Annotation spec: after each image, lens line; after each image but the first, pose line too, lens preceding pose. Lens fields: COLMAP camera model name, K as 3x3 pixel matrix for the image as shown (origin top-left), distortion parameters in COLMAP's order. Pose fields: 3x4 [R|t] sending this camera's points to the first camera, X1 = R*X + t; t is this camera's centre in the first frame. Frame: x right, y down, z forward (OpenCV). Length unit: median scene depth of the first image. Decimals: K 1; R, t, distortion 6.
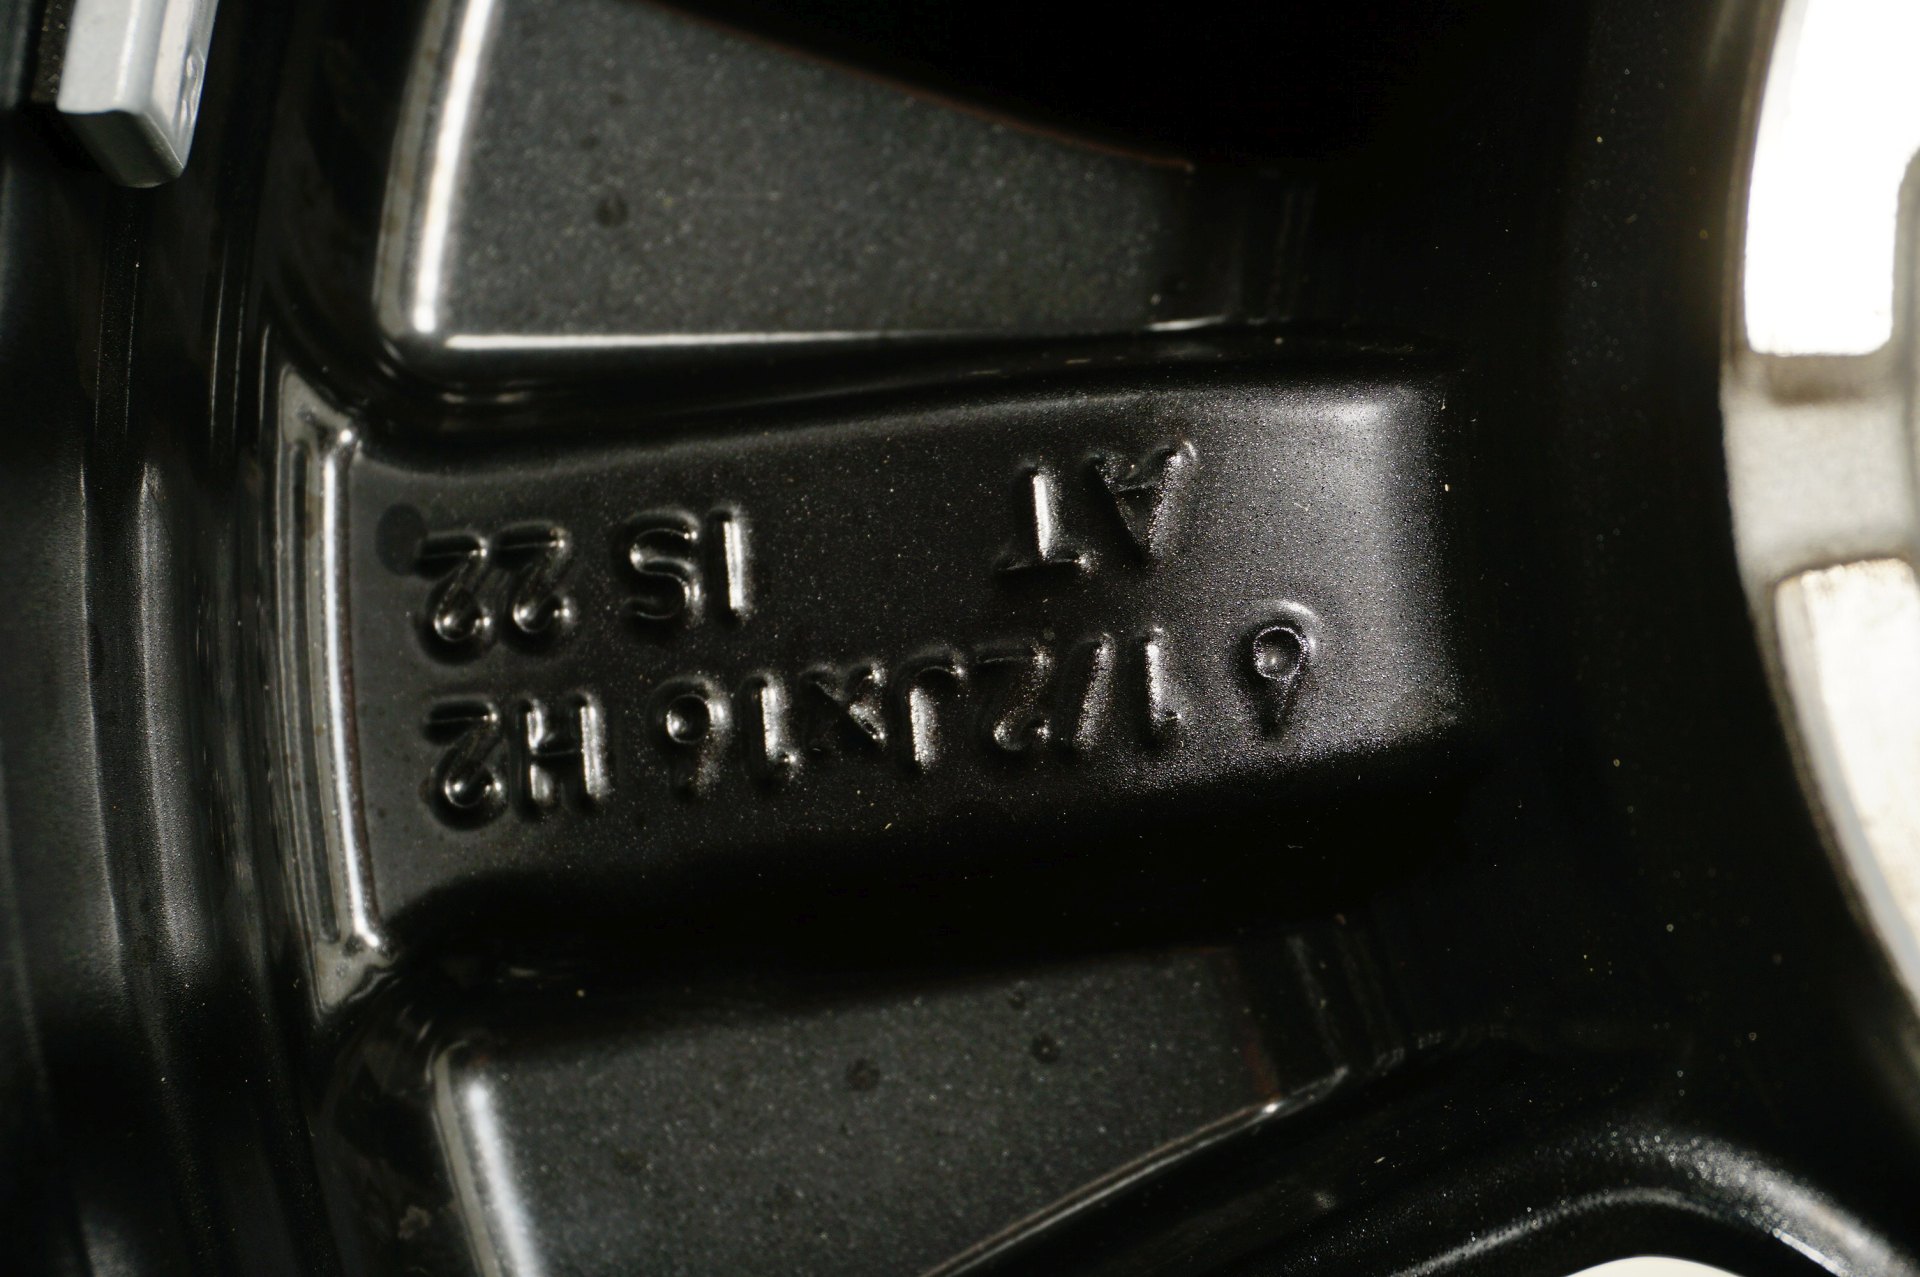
lens RADIAL K [[3647.0, 0, 961.7], [0, 3647.0, 637.3], [0, 0, 1]] dist [-0.044645, 0.000000]
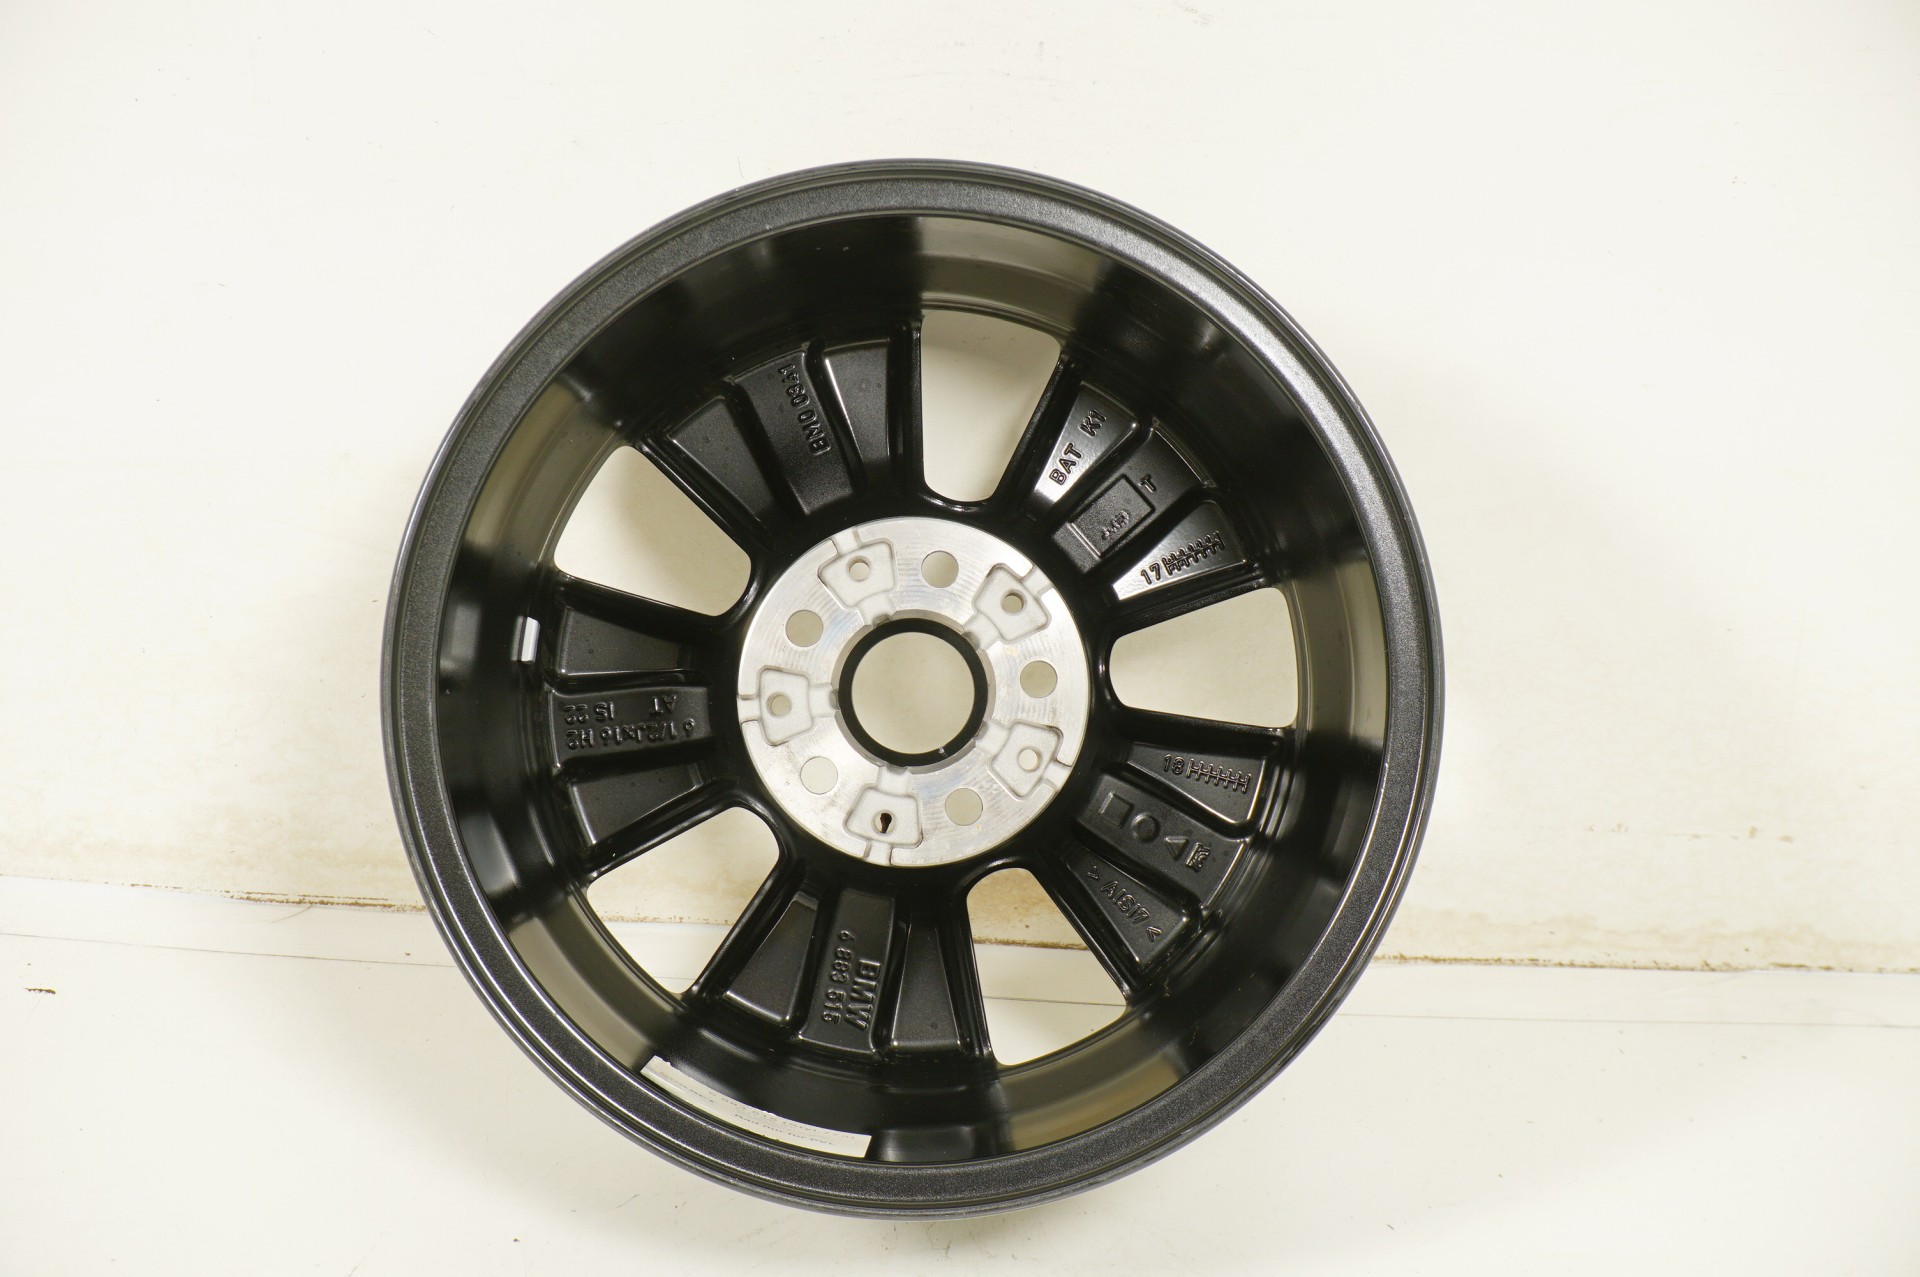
lens RADIAL K [[3647.0, 0, 961.0], [0, 3647.0, 638.3], [0, 0, 1]] dist [-0.044645, 0.000000]
pose [[0.998840, -0.013480, 0.046238, 0.276543], [0.009503, 0.996320, 0.085181, -0.729871], [-0.047216, -0.084642, 0.995292, -5.810119]]
